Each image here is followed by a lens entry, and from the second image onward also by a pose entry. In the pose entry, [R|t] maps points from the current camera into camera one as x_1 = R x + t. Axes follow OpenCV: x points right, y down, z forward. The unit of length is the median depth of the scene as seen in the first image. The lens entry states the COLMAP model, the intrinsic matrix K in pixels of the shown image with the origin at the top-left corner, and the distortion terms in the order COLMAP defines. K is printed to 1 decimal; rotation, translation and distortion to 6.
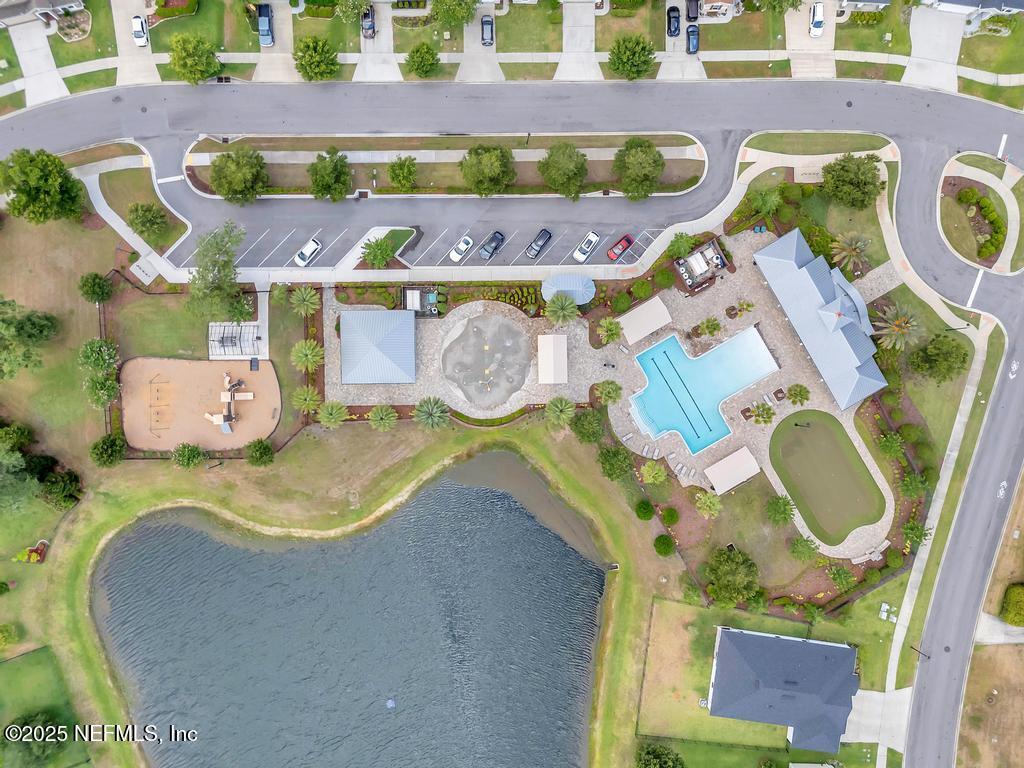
lens RADIAL K [[725.7, 0, 512.0], [0, 725.7, 384.0], [0, 0, 1]] dist [0.036017, -0.003389]
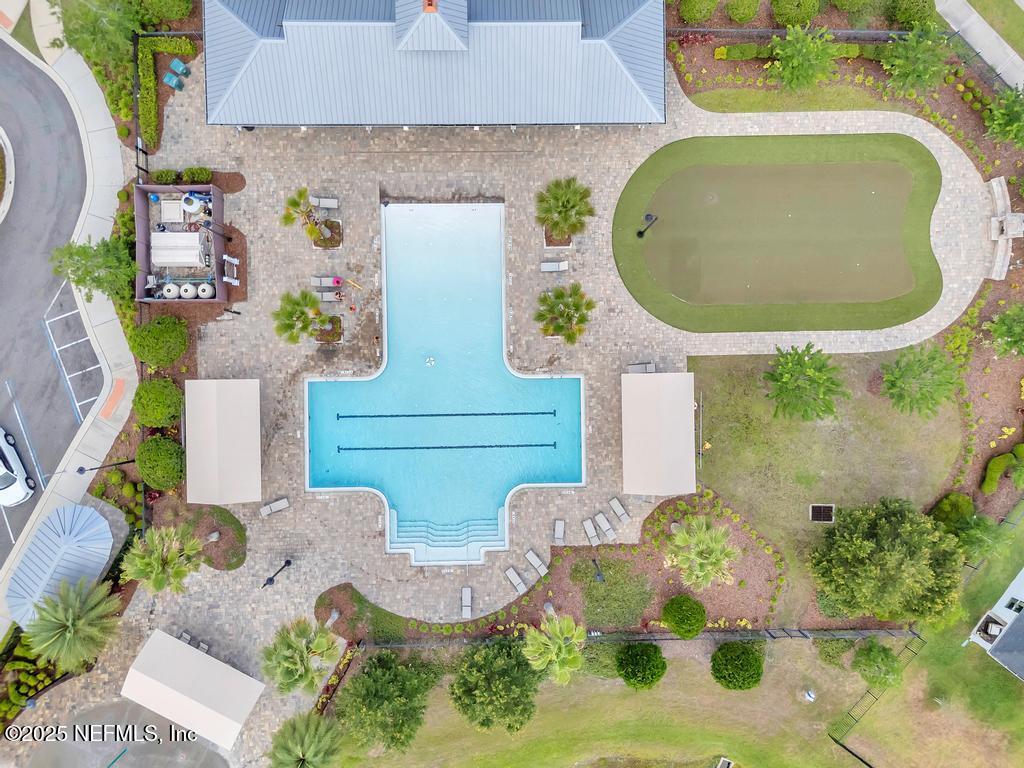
lens RADIAL K [[725.7, 0, 512.0], [0, 725.7, 384.0], [0, 0, 1]] dist [0.036017, -0.003389]
pose [[0.494243, -0.869038, -0.022298, 0.289745], [0.869317, 0.494177, 0.008782, 0.030636], [0.003388, -0.023724, 0.999713, 0.586943]]
